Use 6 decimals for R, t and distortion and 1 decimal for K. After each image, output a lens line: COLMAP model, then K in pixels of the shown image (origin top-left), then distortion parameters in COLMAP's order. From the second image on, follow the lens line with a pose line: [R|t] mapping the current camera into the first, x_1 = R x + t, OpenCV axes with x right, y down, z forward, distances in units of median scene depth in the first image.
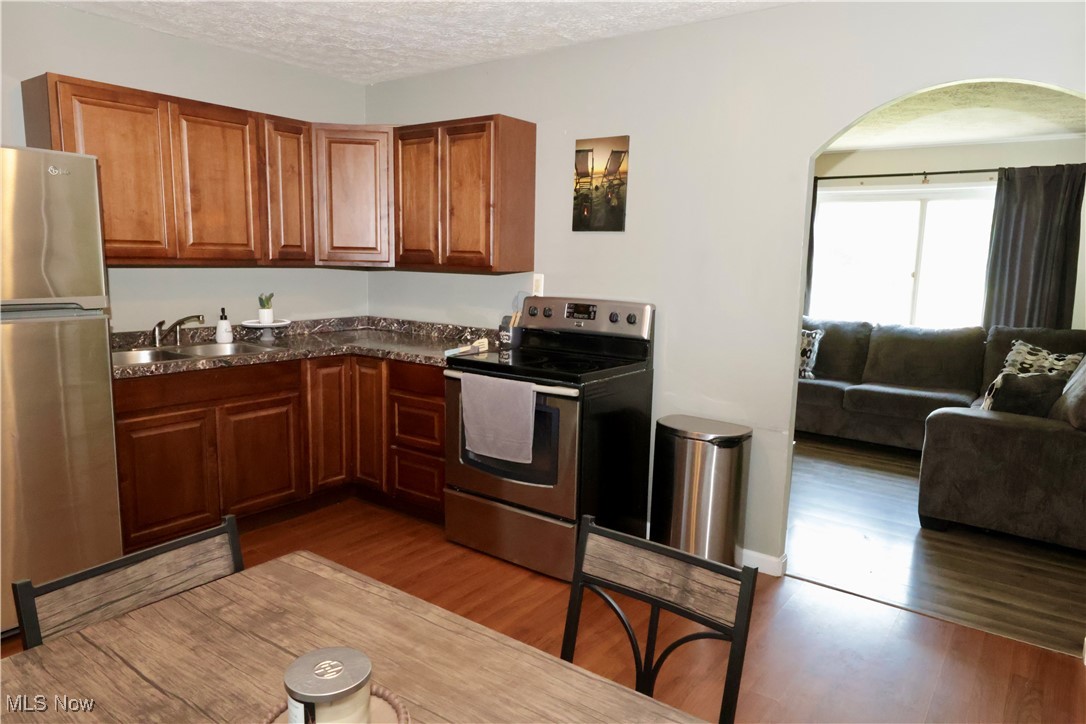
lens RADIAL K [[697.4, 0, 542.3], [0, 697.4, 360.5], [0, 0, 1]] dist [-0.002709, -0.001845]
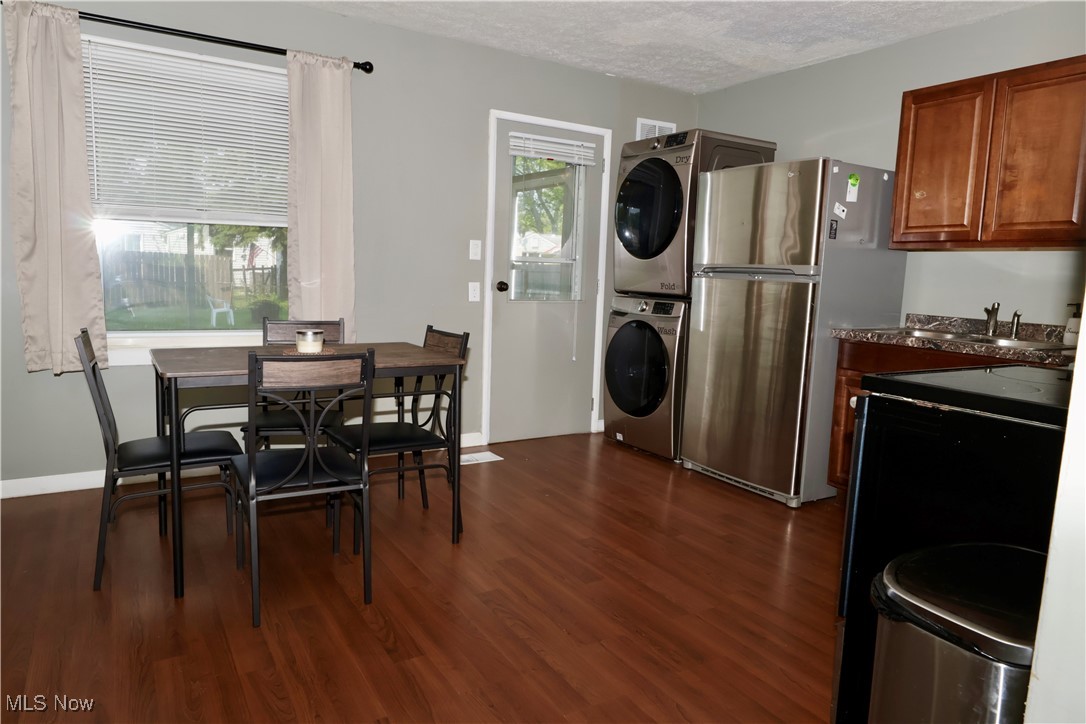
lens RADIAL K [[697.4, 0, 546.7], [0, 697.4, 360.3], [0, 0, 1]] dist [-0.002709, -0.001845]
pose [[-0.397146, 0.070892, -0.915013, 0.645356], [-0.188697, 0.969403, 0.157006, -0.026993], [0.898147, 0.235014, -0.371618, 0.913775]]
